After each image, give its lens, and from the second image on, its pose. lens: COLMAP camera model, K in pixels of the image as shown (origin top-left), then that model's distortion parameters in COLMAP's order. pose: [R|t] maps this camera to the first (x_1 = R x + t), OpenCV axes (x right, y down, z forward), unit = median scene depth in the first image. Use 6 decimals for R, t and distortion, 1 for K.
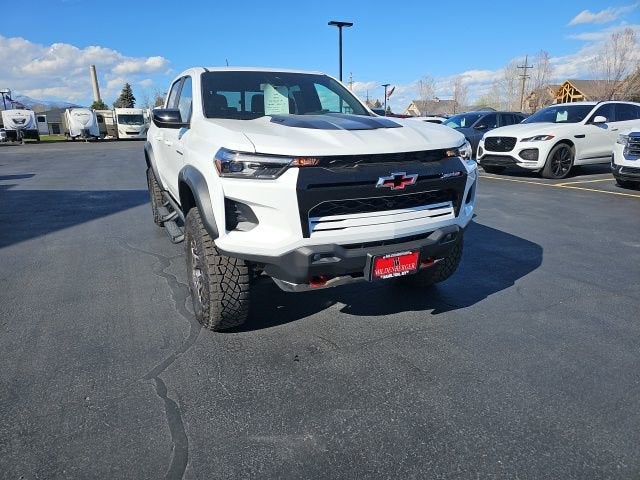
lens RADIAL K [[430.2, 0, 307.4], [0, 430.2, 237.8], [0, 0, 1]] dist [0.055537, -0.043799]
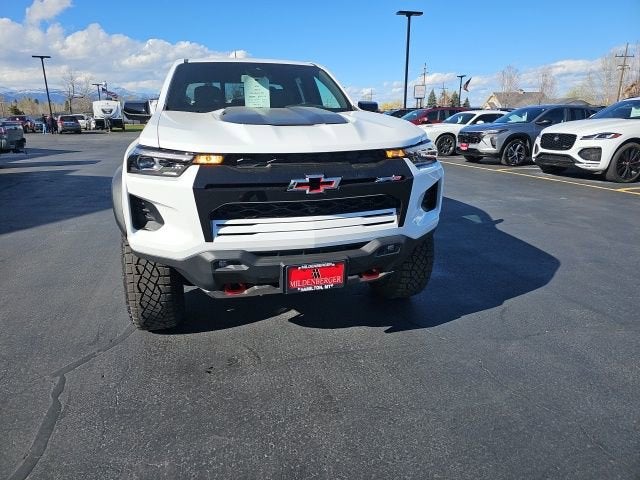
lens RADIAL K [[429.4, 0, 310.0], [0, 429.4, 229.5], [0, 0, 1]] dist [0.056508, -0.043346]
pose [[0.986153, 0.053115, -0.157100, 0.305826], [-0.053139, 0.998579, 0.004053, -0.036356], [0.157092, 0.004351, 0.987574, 0.108199]]
